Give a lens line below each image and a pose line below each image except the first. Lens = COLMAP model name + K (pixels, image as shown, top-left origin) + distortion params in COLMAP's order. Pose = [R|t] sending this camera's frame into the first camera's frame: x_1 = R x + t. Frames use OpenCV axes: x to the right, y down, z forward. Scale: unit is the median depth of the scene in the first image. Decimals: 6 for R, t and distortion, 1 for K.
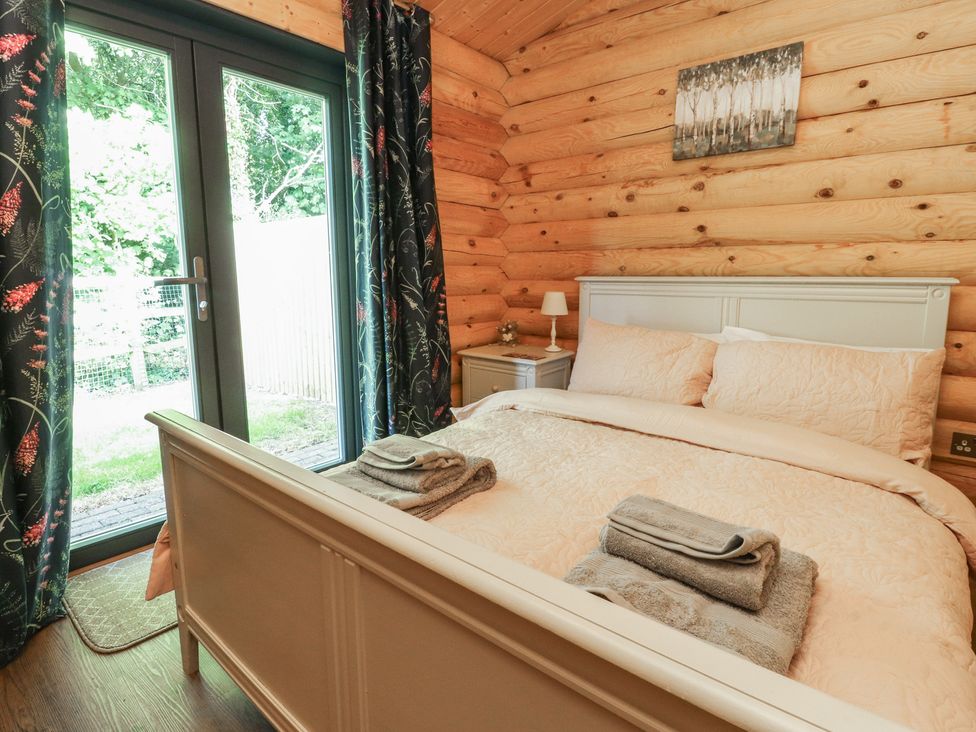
lens RADIAL K [[511.4, 0, 485.1], [0, 511.4, 348.1], [0, 0, 1]] dist [0.001014, -0.012652]
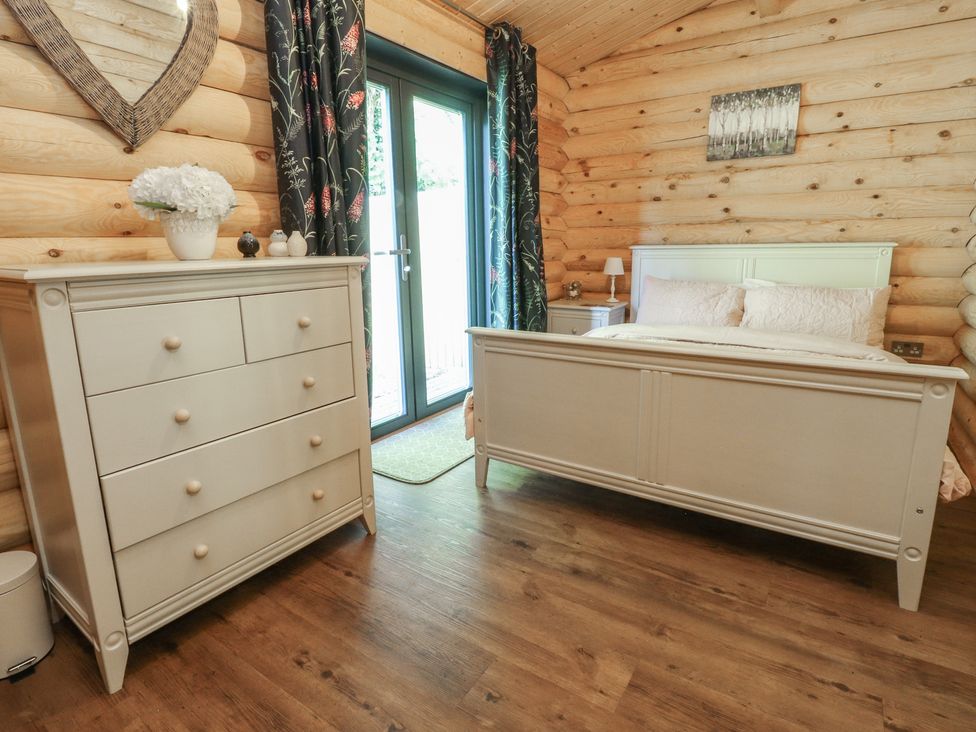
lens RADIAL K [[511.4, 0, 485.1], [0, 511.4, 348.1], [0, 0, 1]] dist [0.001014, -0.012652]
pose [[0.994433, -0.033953, 0.099754, -0.413447], [0.028854, 0.998224, 0.052120, 0.056881], [-0.101347, -0.048952, 0.993646, -0.372785]]
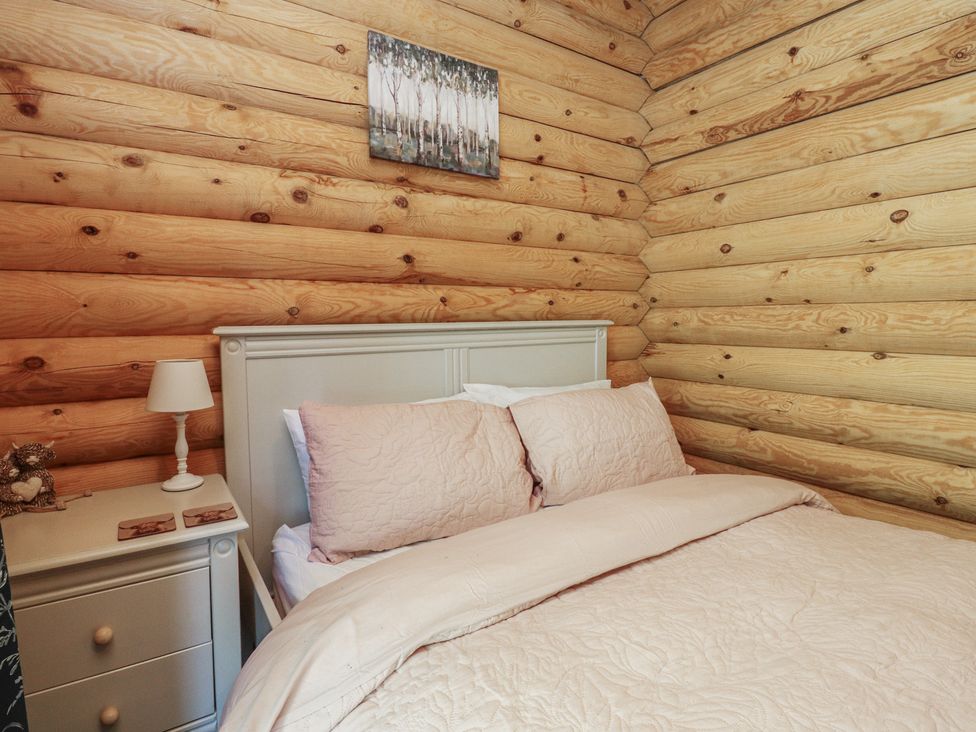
lens RADIAL K [[511.4, 0, 485.1], [0, 511.4, 348.1], [0, 0, 1]] dist [0.001014, -0.012652]
pose [[0.292539, -0.062436, 0.954213, -0.274432], [0.143200, 0.989474, 0.020841, -0.109385], [-0.945471, 0.130546, 0.298401, 0.718845]]
